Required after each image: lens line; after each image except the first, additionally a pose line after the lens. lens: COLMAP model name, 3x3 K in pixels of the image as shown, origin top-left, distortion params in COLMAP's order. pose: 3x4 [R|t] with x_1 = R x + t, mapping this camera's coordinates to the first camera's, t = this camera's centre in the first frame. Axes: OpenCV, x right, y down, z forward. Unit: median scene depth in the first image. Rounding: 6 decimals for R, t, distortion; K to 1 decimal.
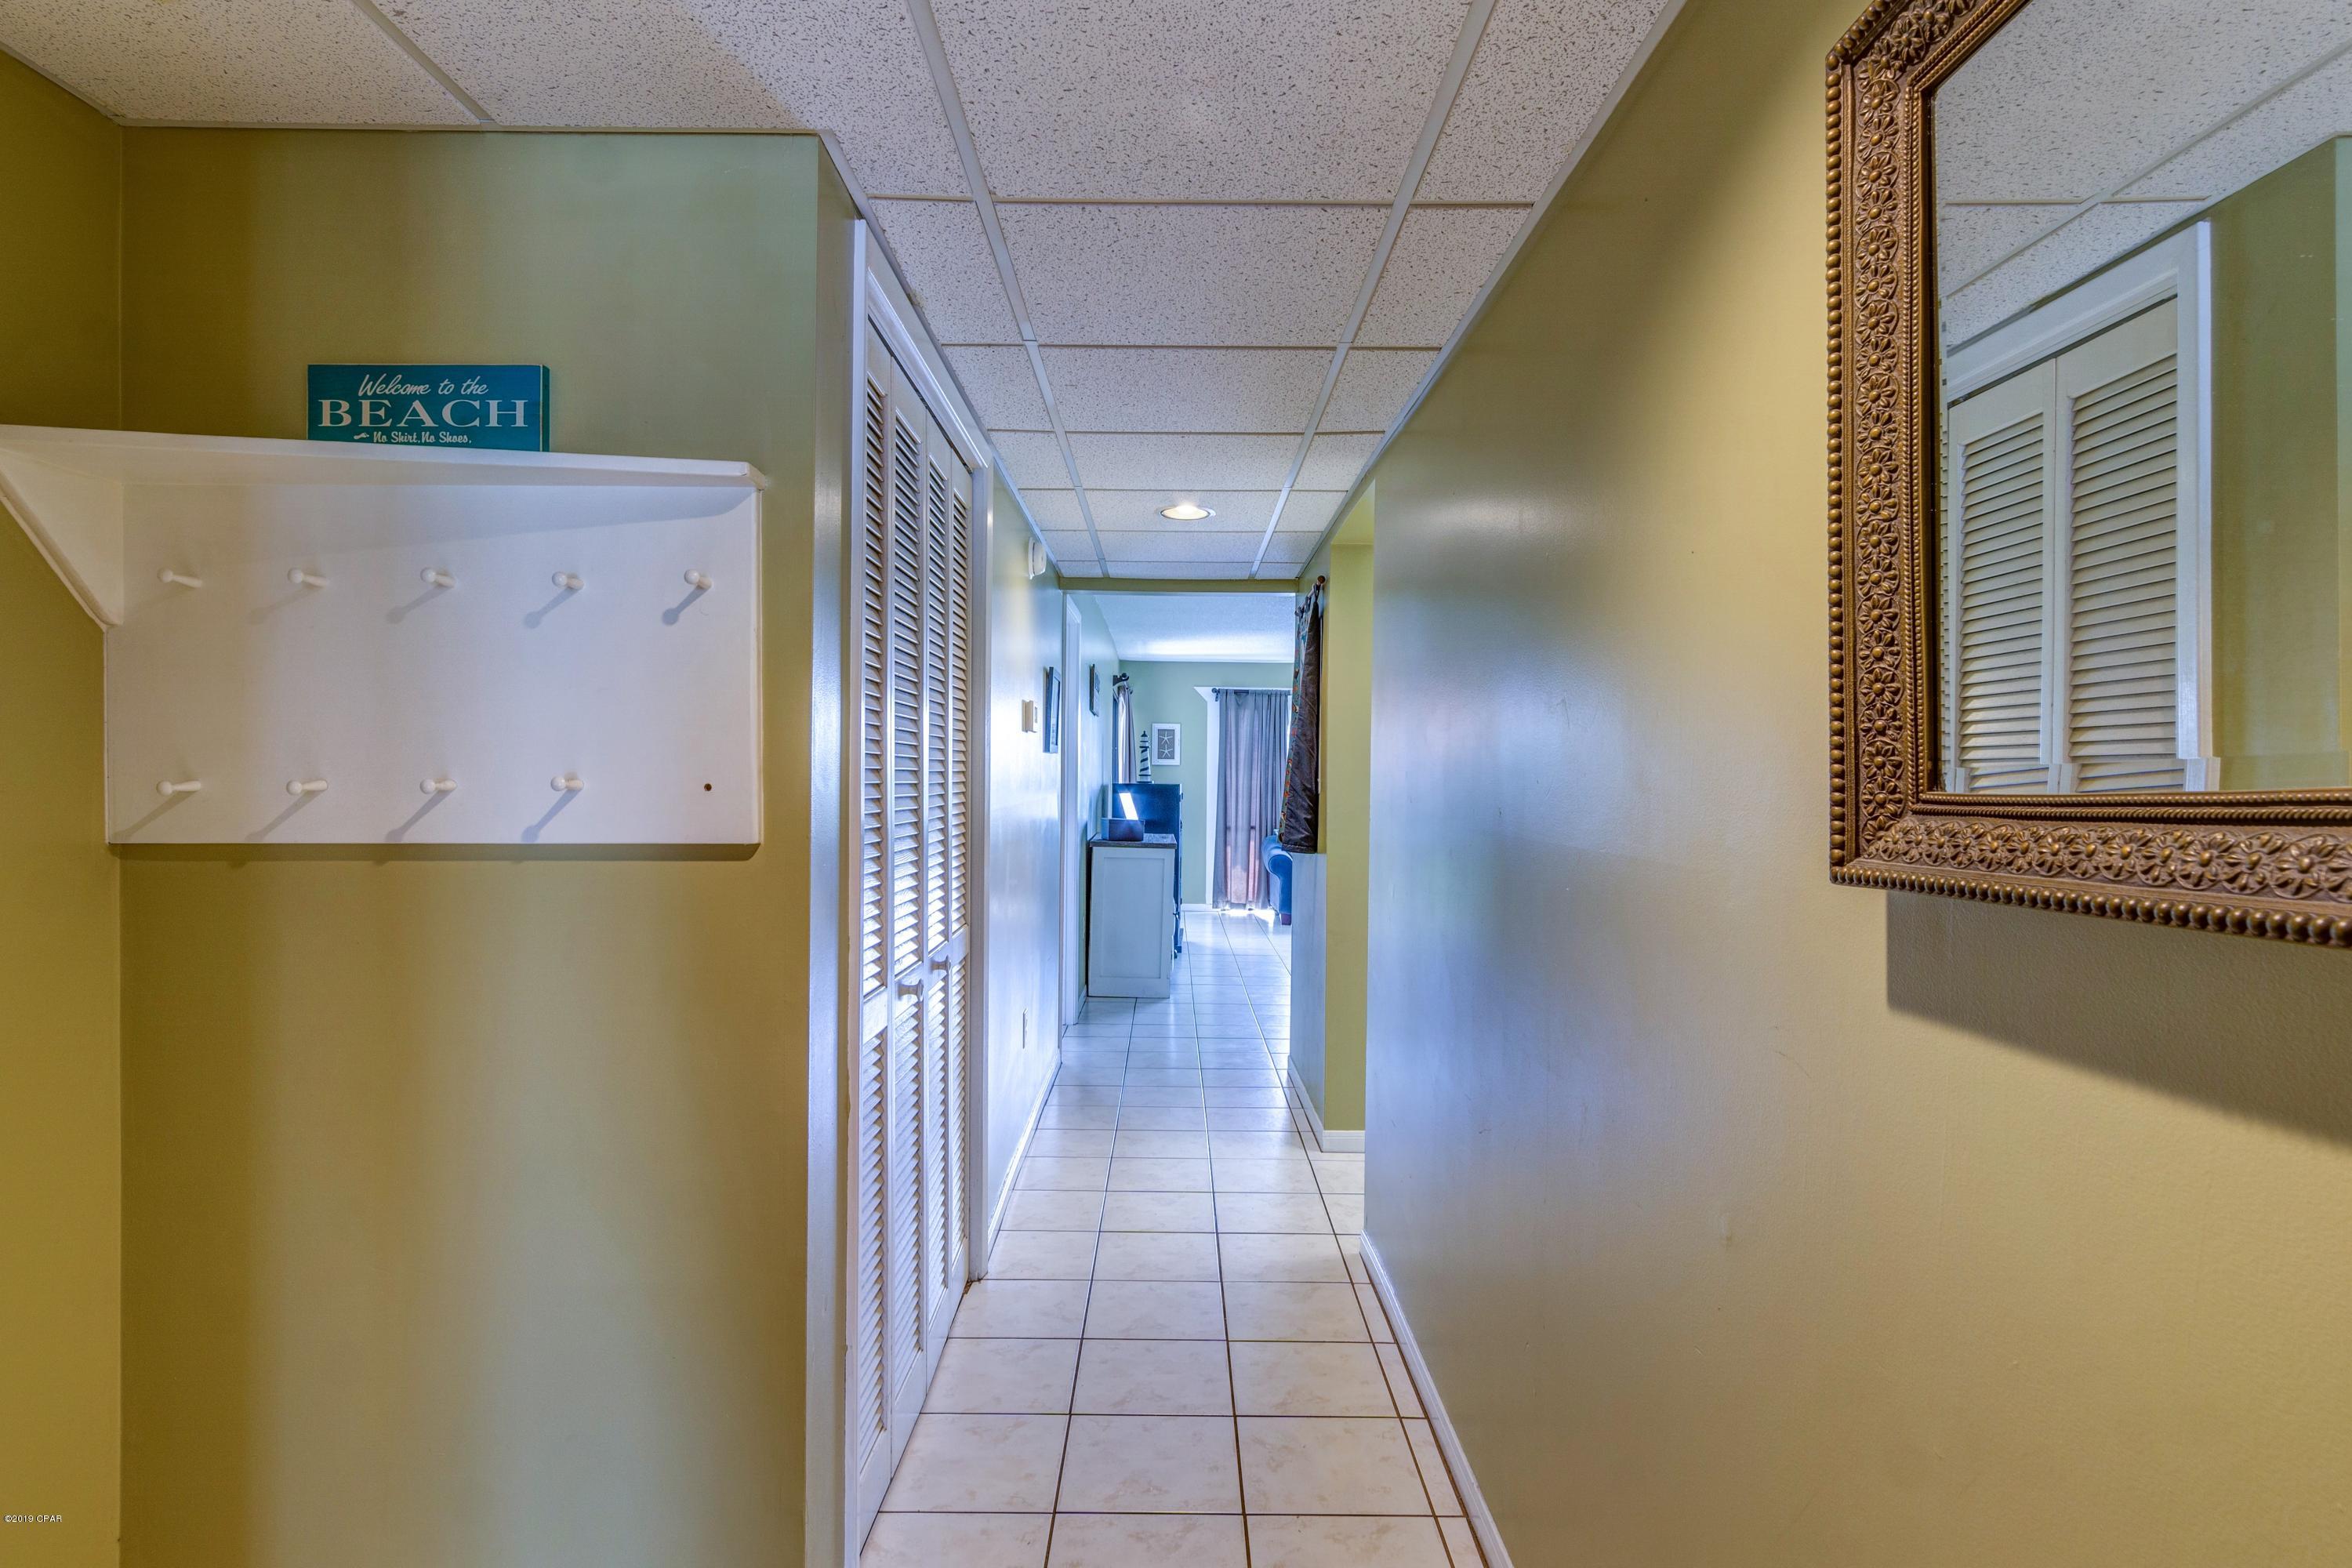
lens RADIAL K [[1248.6, 0, 1173.6], [0, 1248.6, 779.4], [0, 0, 1]] dist [0.011362, -0.003353]
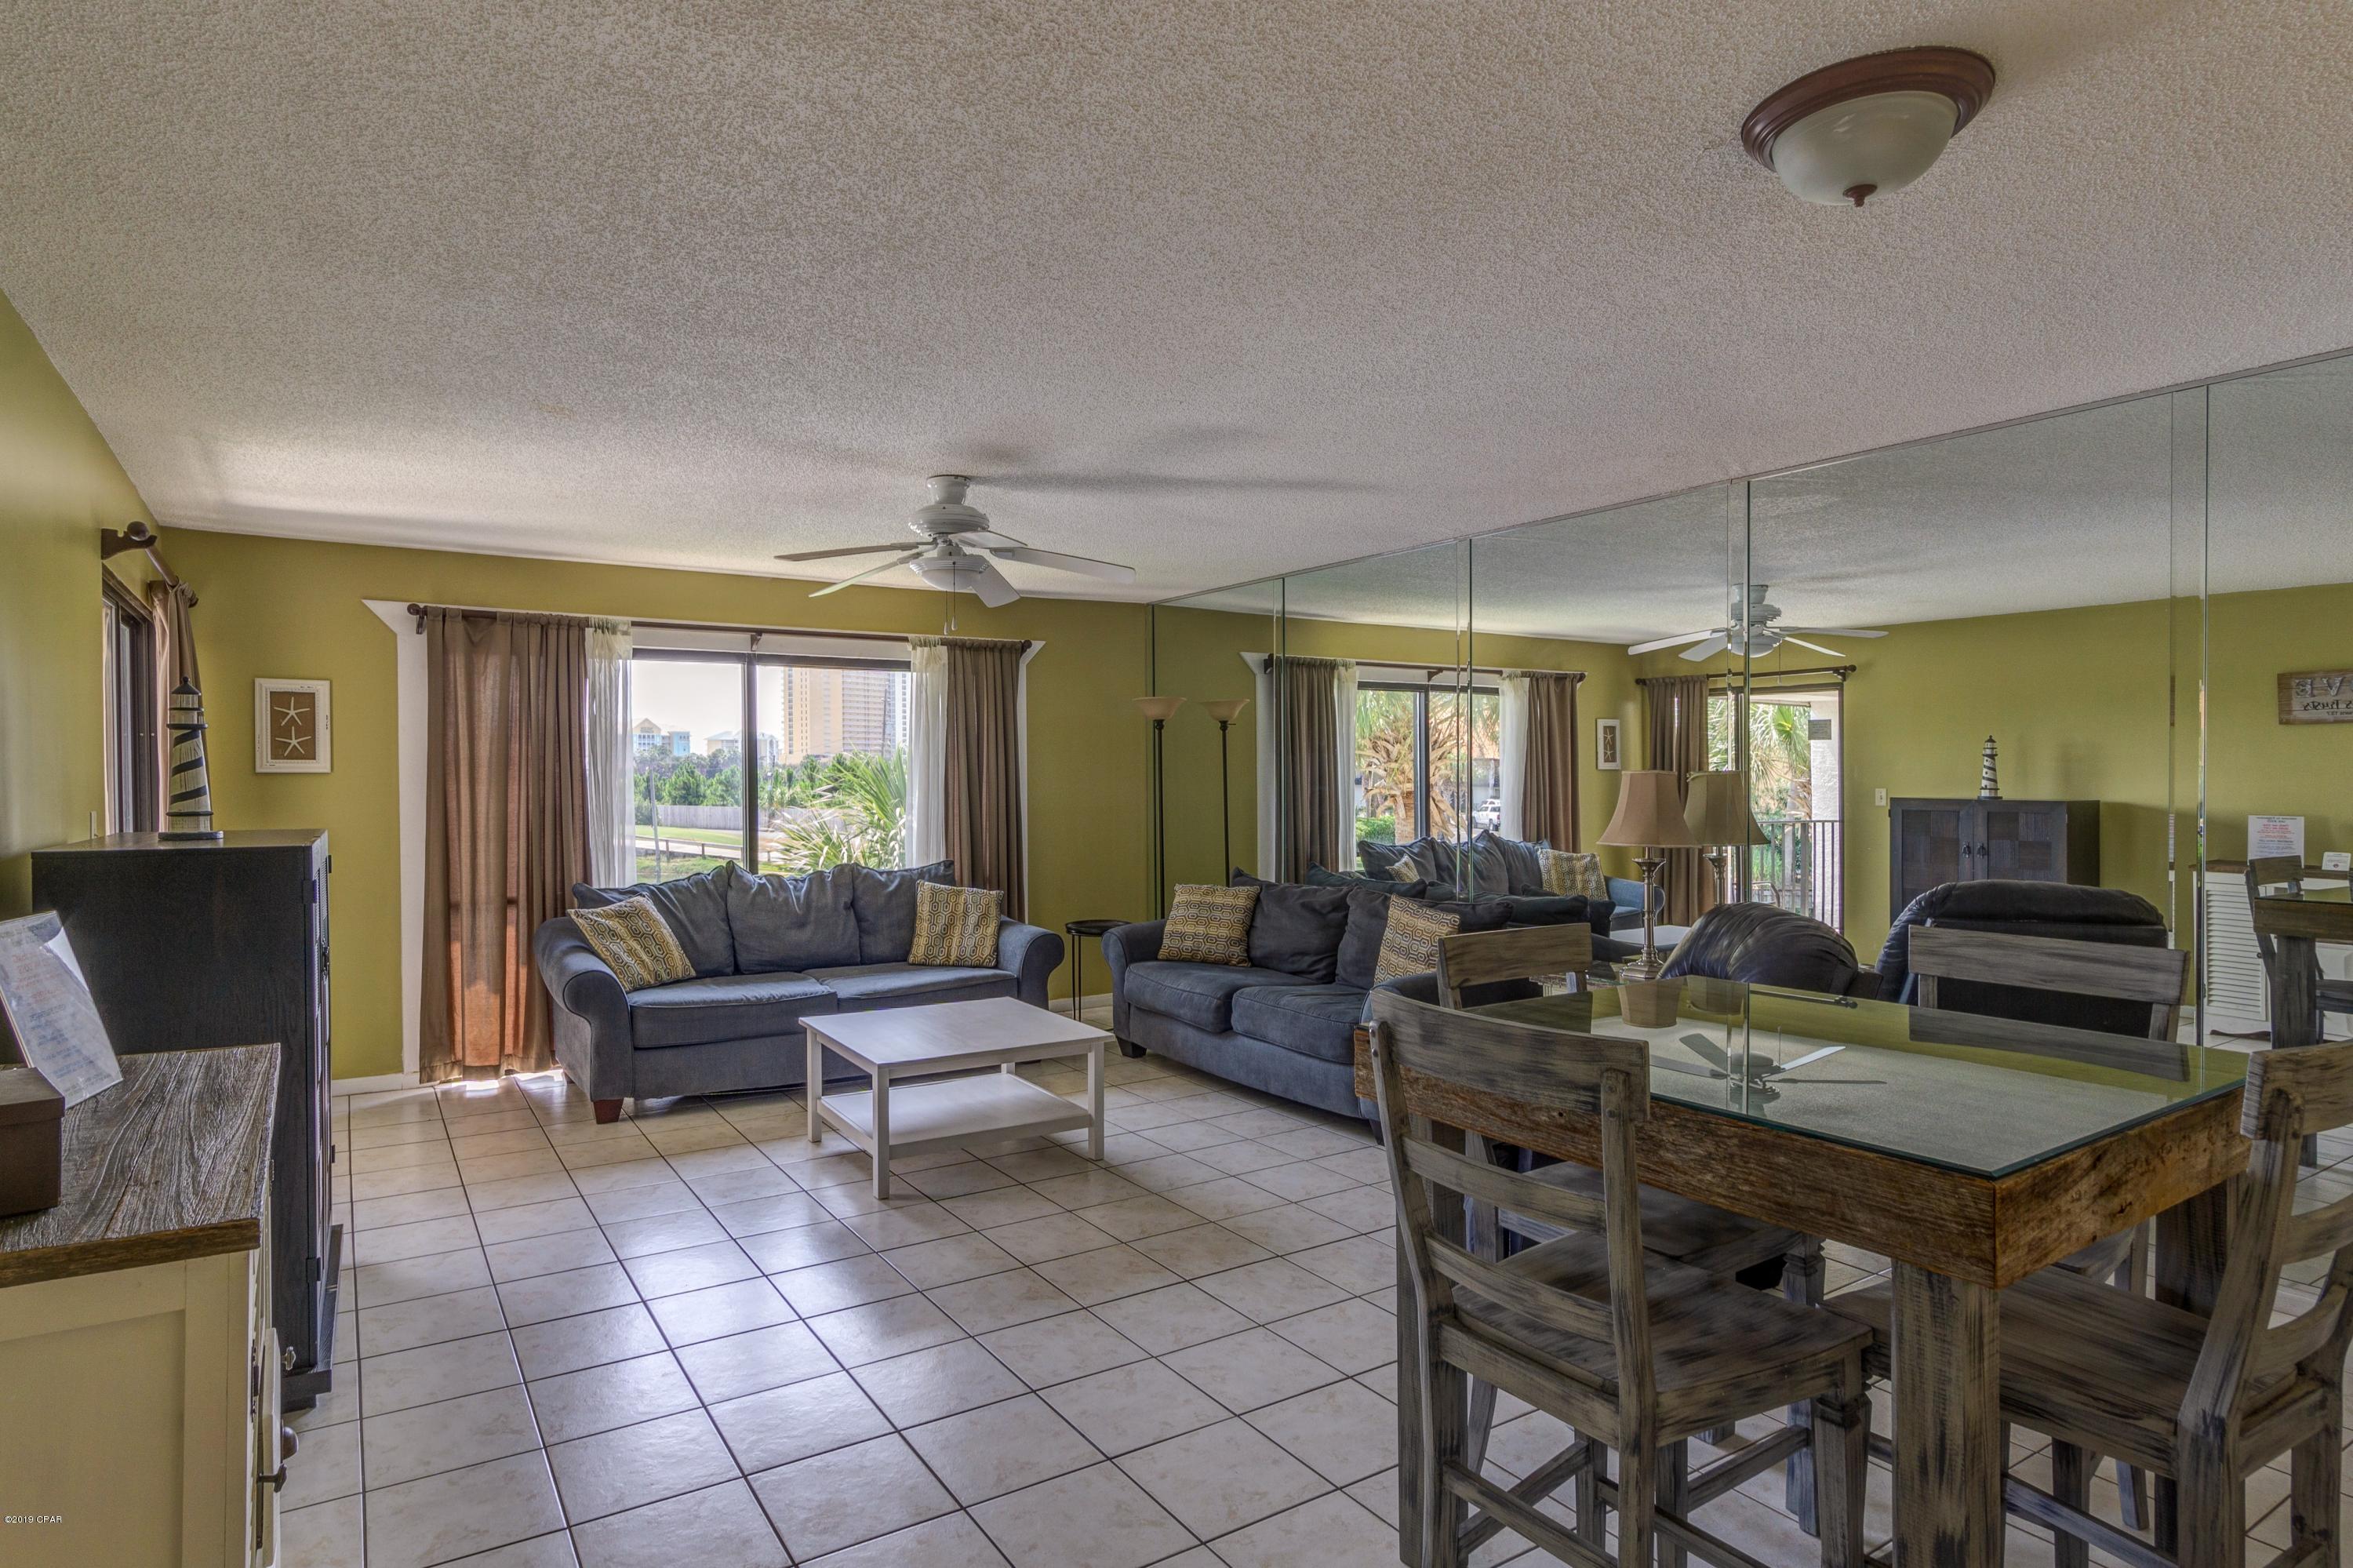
lens RADIAL K [[1249.2, 0, 1073.5], [0, 1249.2, 787.1], [0, 0, 1]] dist [0.011362, -0.003353]
pose [[0.865312, -0.018249, 0.500902, 0.010481], [0.012245, 0.999808, 0.015272, -0.009822], [-0.501084, -0.007081, 0.865369, 0.478023]]
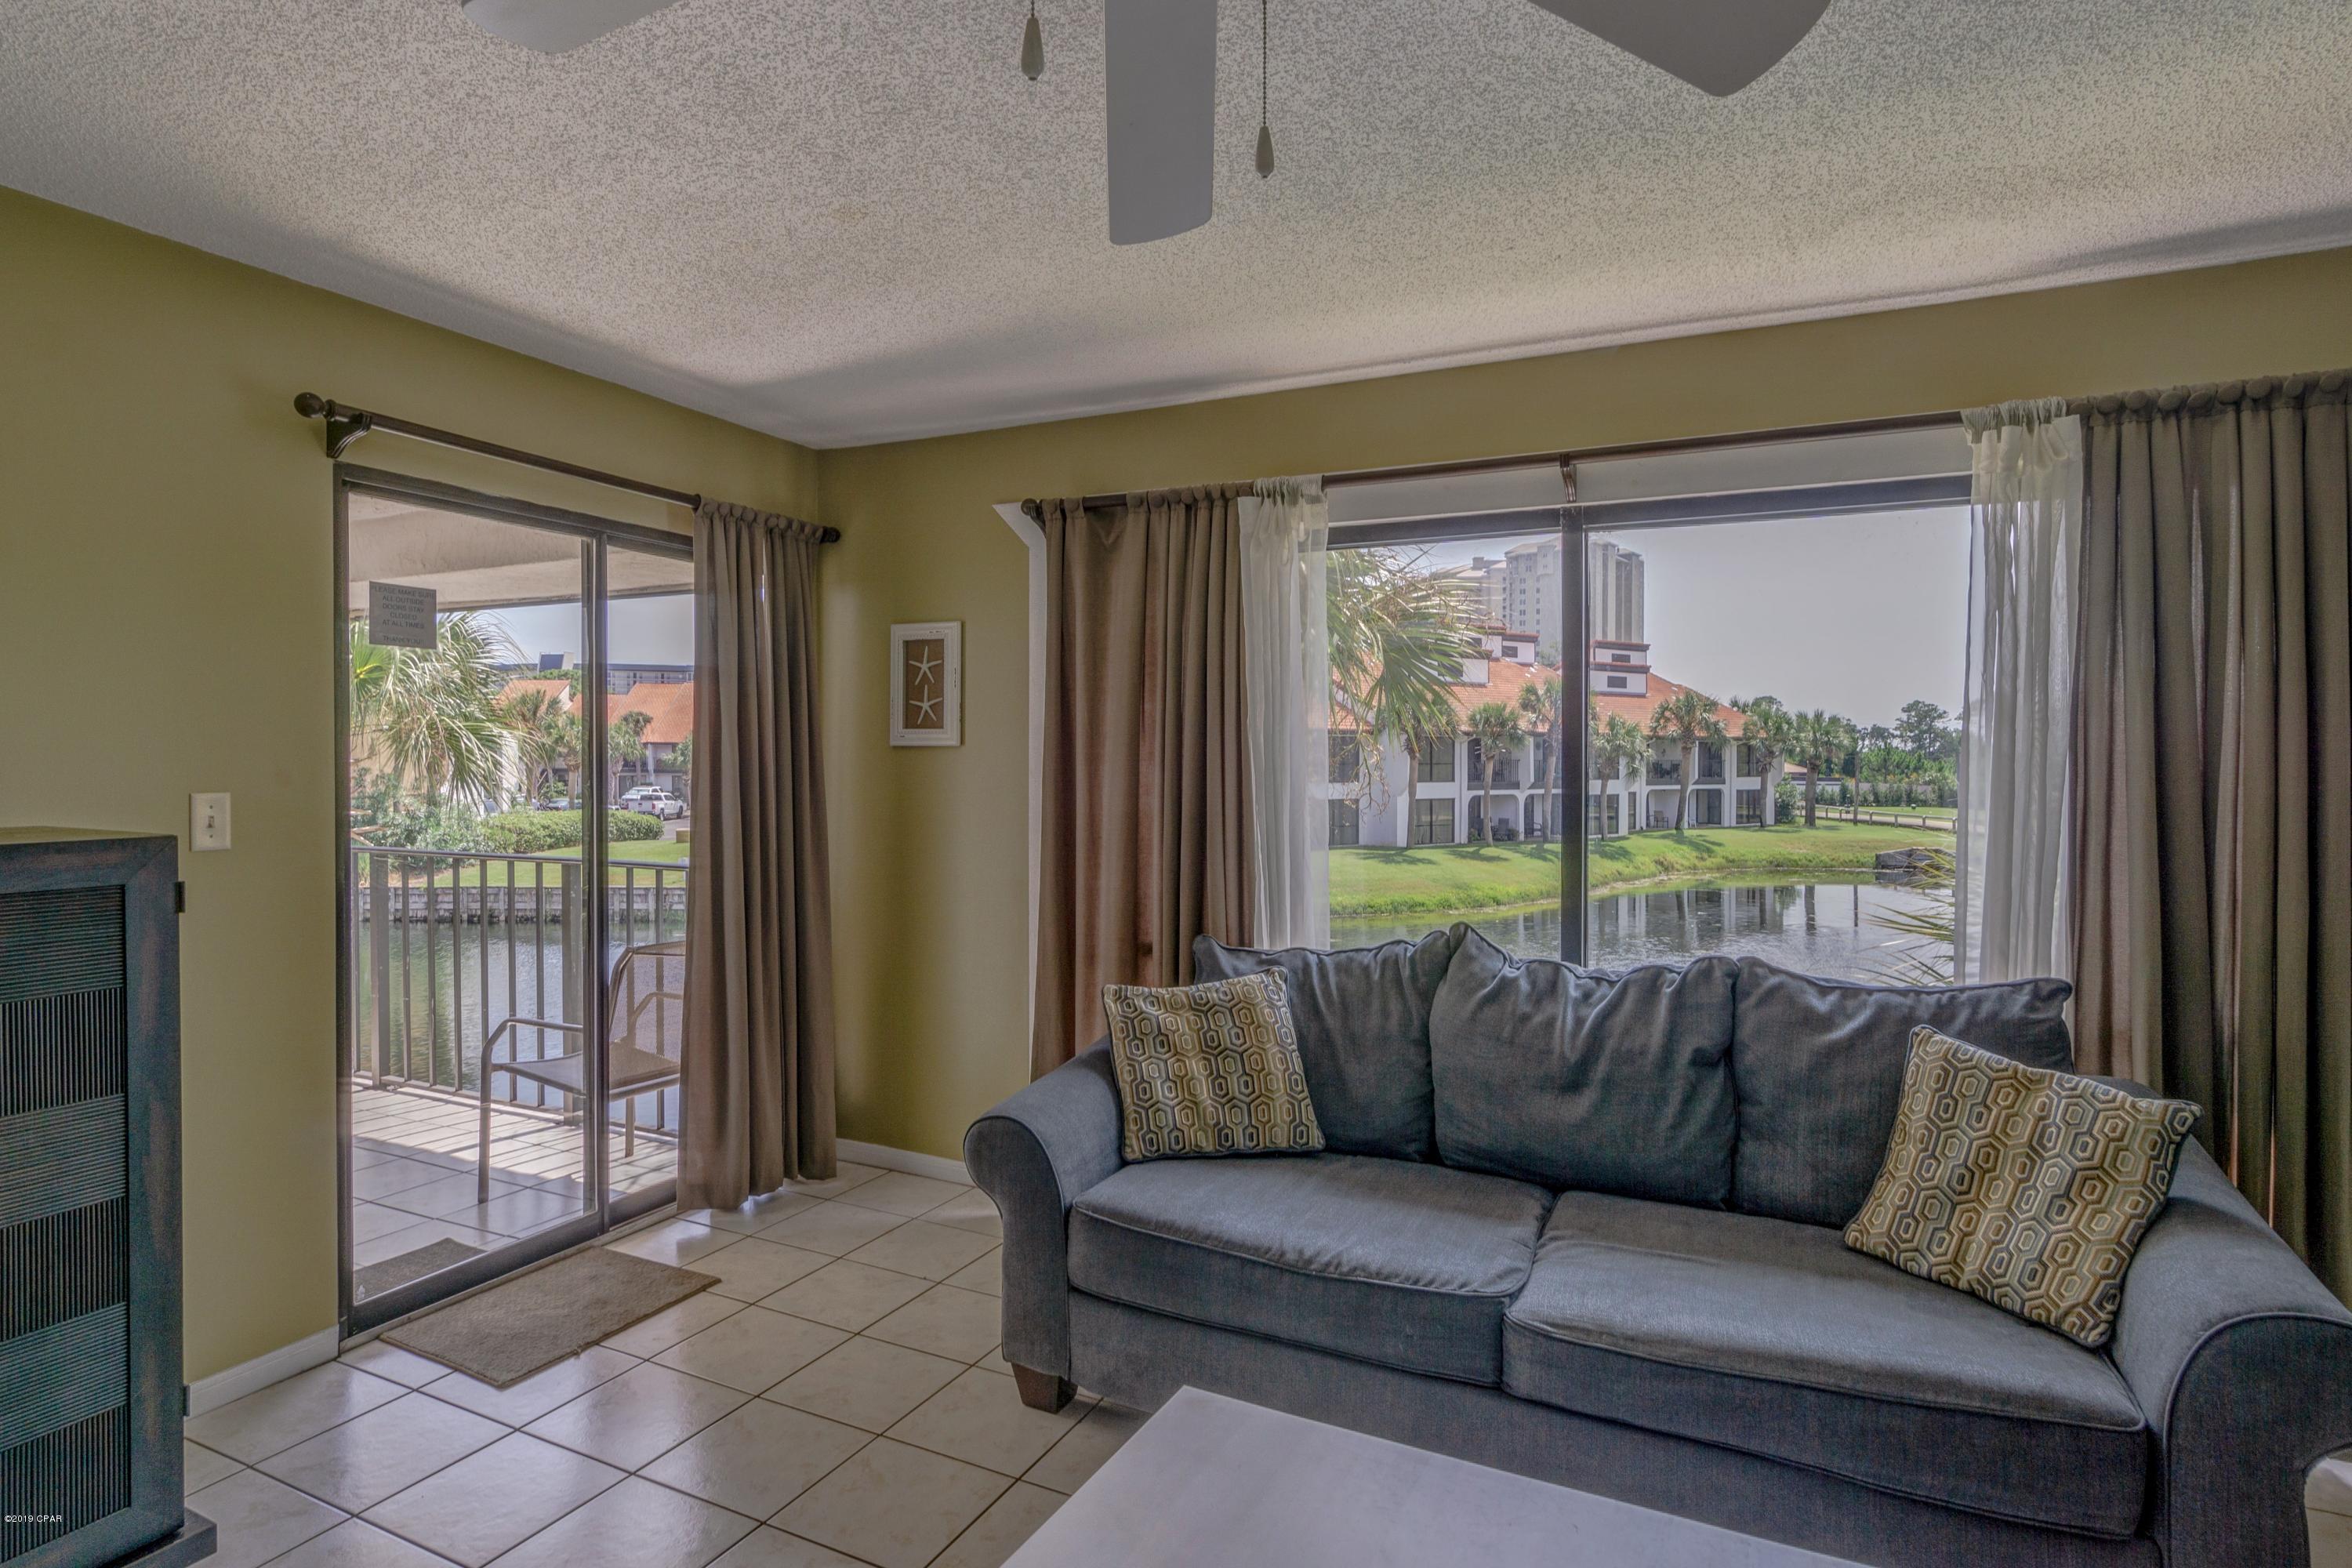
lens RADIAL K [[1248.6, 0, 1158.9], [0, 1248.6, 764.9], [0, 0, 1]] dist [0.011362, -0.003353]
pose [[0.891486, -0.004567, -0.453026, 0.203618], [0.006743, 0.999972, 0.003188, -0.007103], [0.452999, -0.005897, 0.891492, 0.734360]]
